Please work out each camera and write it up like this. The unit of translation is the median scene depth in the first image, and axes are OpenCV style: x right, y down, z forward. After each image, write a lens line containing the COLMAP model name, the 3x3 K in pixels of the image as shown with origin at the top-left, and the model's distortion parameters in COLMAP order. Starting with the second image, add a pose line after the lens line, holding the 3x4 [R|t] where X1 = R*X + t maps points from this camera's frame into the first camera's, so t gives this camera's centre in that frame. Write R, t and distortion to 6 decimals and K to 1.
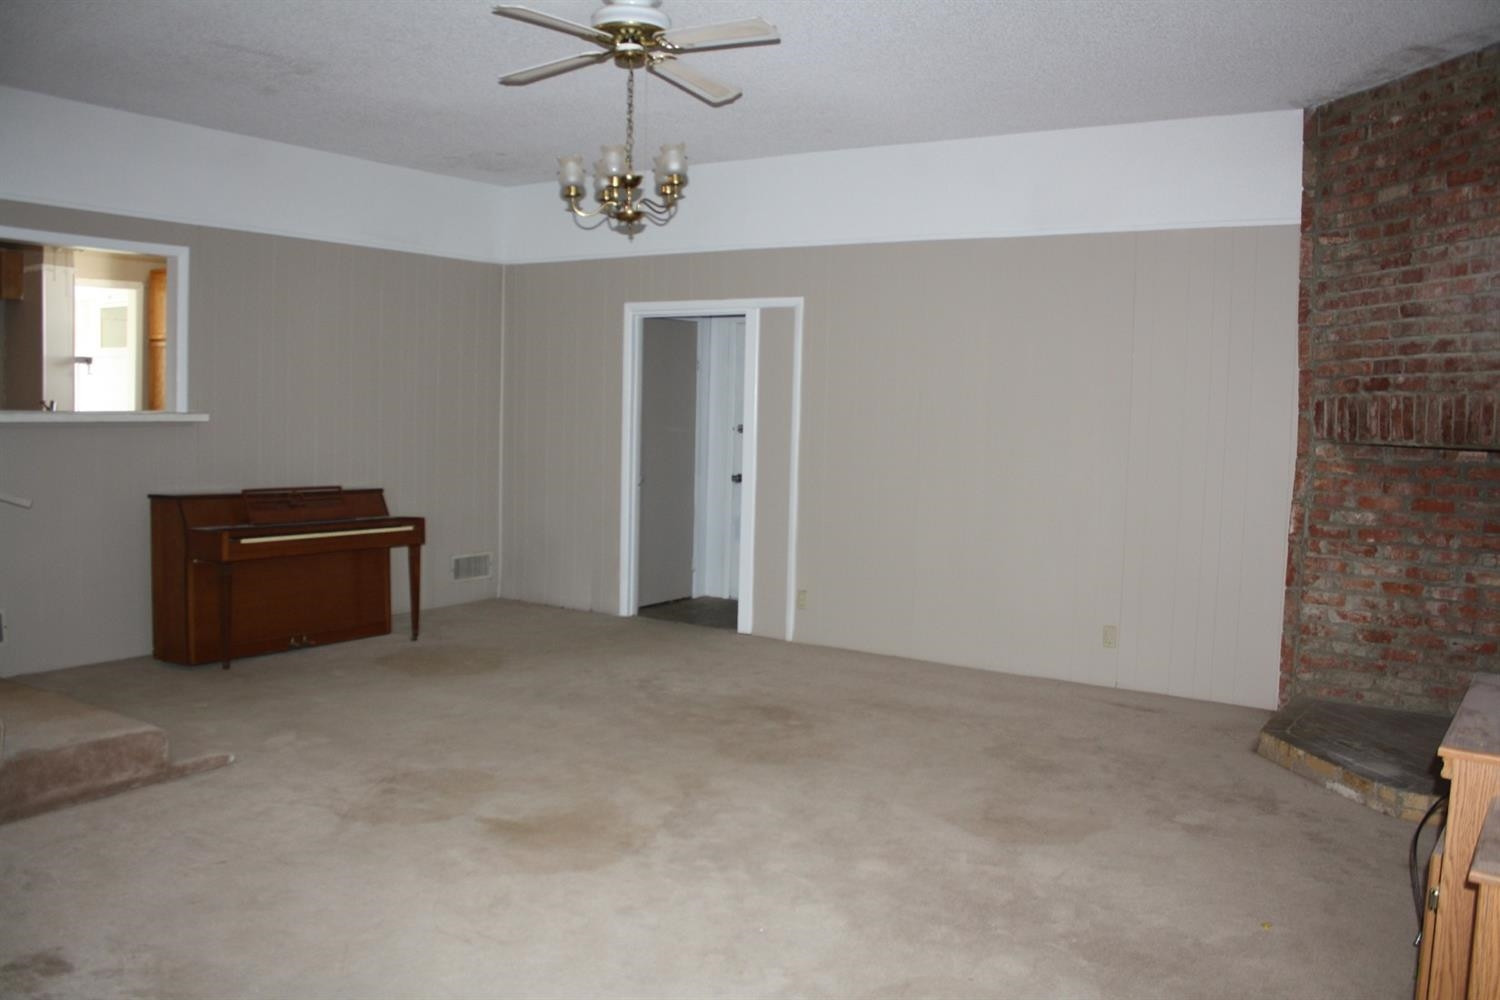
lens RADIAL K [[1256.2, 0, 741.2], [0, 1256.2, 494.0], [0, 0, 1]] dist [-0.144692, 0.126862]
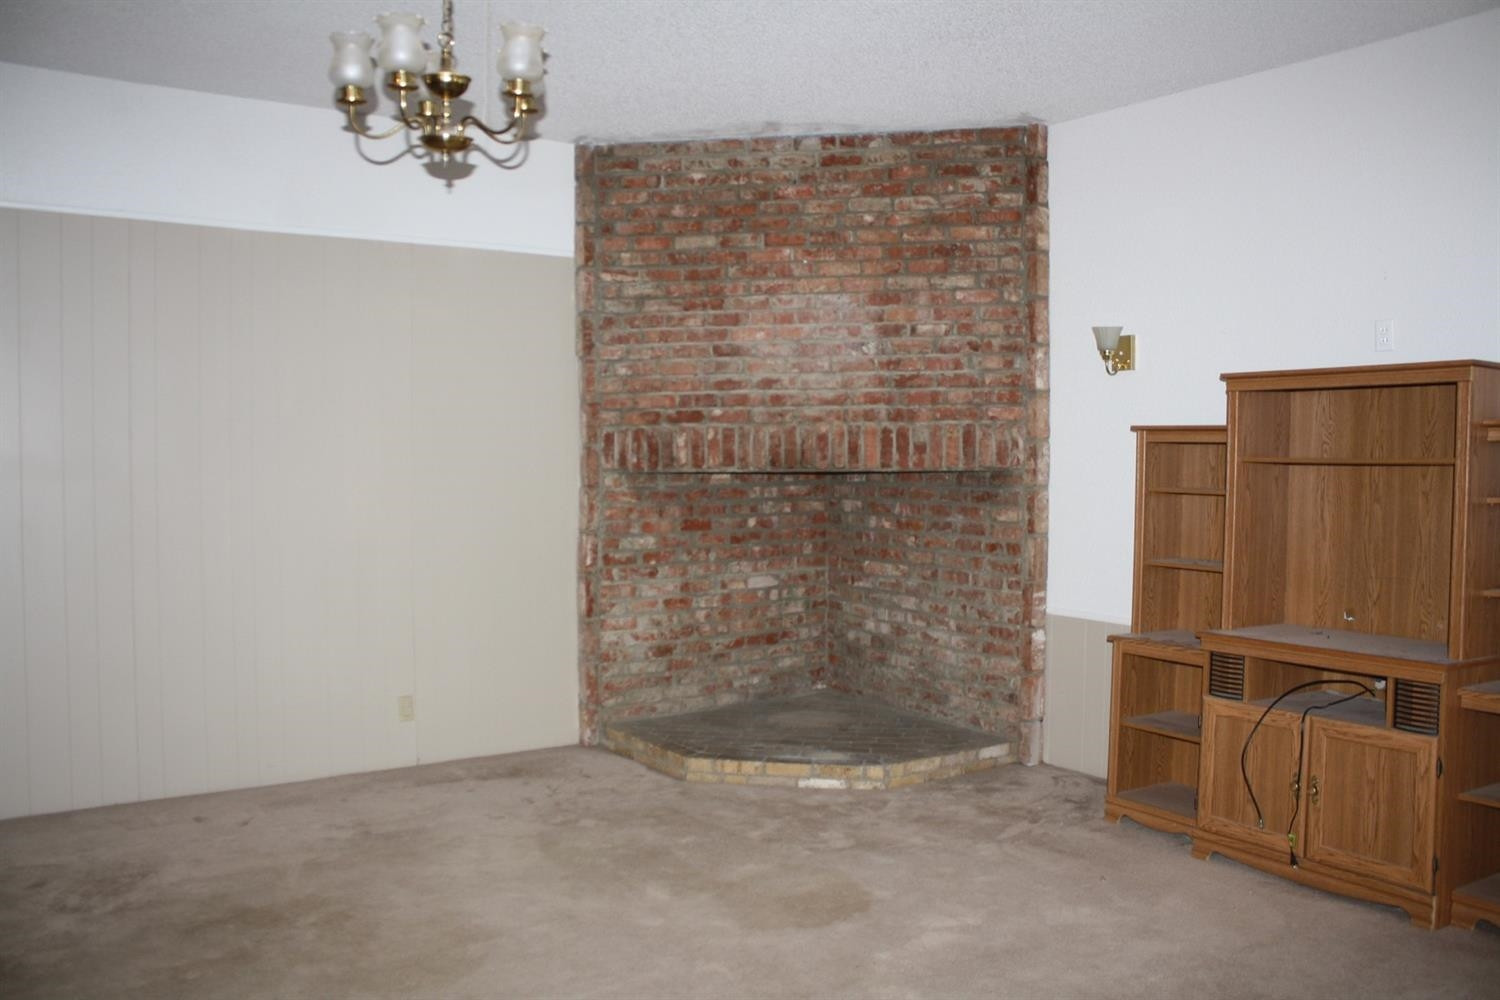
lens RADIAL K [[1256.2, 0, 741.2], [0, 1256.2, 494.0], [0, 0, 1]] dist [-0.144692, 0.126862]
pose [[0.361711, -0.055724, 0.930623, -0.489232], [0.074747, 0.996732, 0.030630, -0.051125], [-0.929289, 0.058482, 0.364695, 0.541278]]
